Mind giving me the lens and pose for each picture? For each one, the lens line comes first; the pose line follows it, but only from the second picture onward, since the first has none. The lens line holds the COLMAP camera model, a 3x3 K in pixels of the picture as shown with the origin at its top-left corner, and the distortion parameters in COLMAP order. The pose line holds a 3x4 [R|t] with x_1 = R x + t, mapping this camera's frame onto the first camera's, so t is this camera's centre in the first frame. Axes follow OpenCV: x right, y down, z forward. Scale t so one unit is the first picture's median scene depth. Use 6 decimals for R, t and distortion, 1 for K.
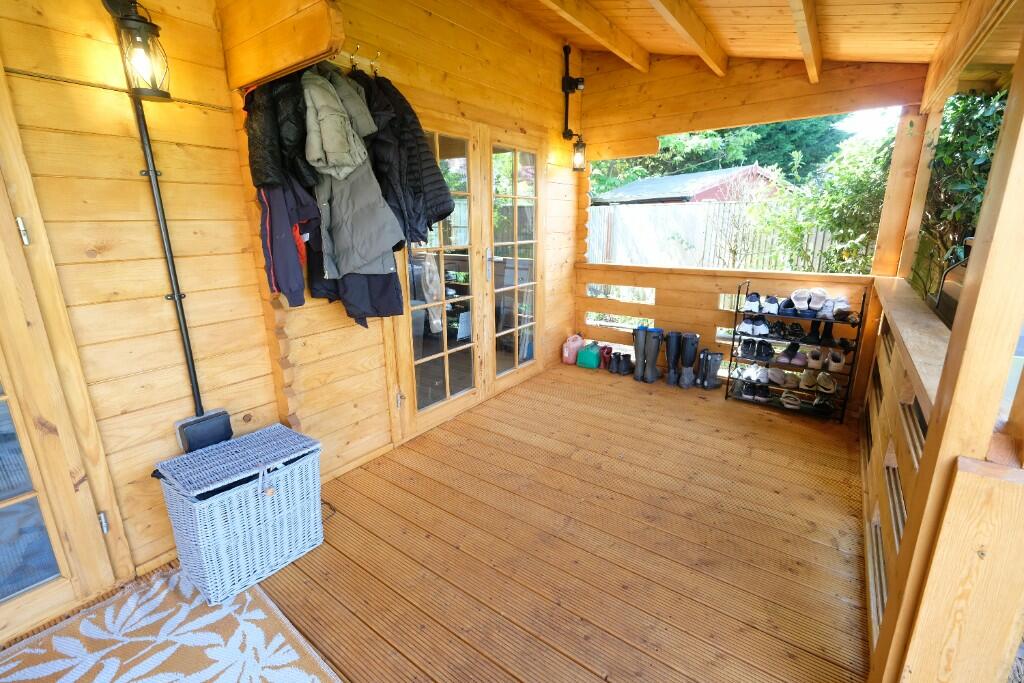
lens RADIAL K [[445.5, 0, 510.5], [0, 445.5, 336.6], [0, 0, 1]] dist [-0.002357, 0.001215]
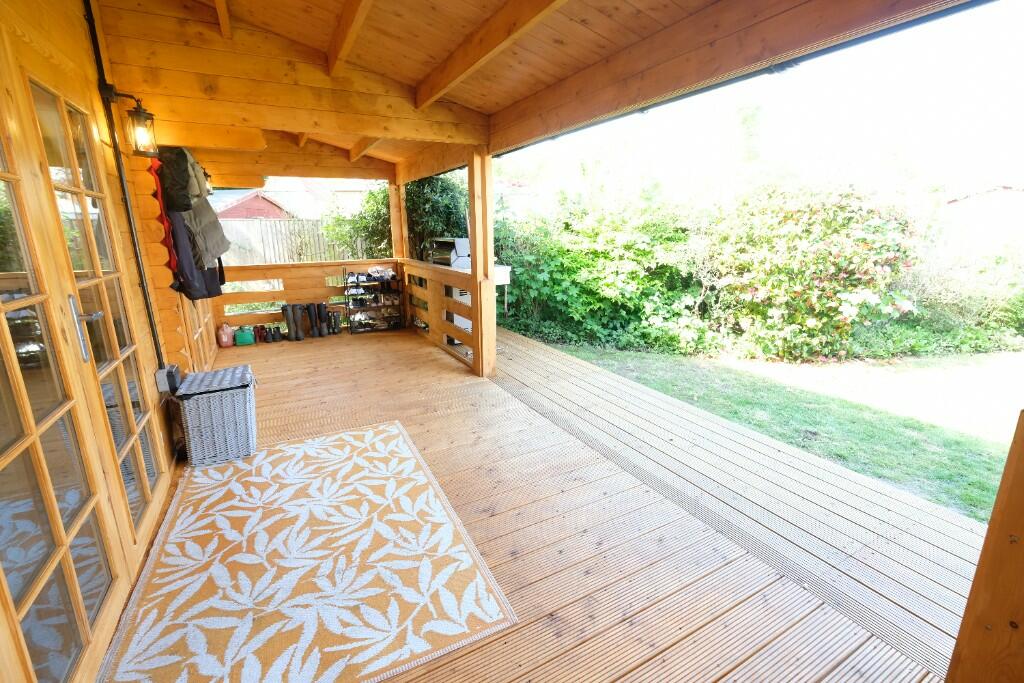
lens RADIAL K [[445.5, 0, 514.0], [0, 445.5, 338.5], [0, 0, 1]] dist [-0.002357, 0.001215]
pose [[0.423551, -0.212091, 0.880694, -0.842710], [0.229847, 0.965551, 0.121987, 0.095742], [-0.876228, 0.150758, 0.457708, -0.376470]]
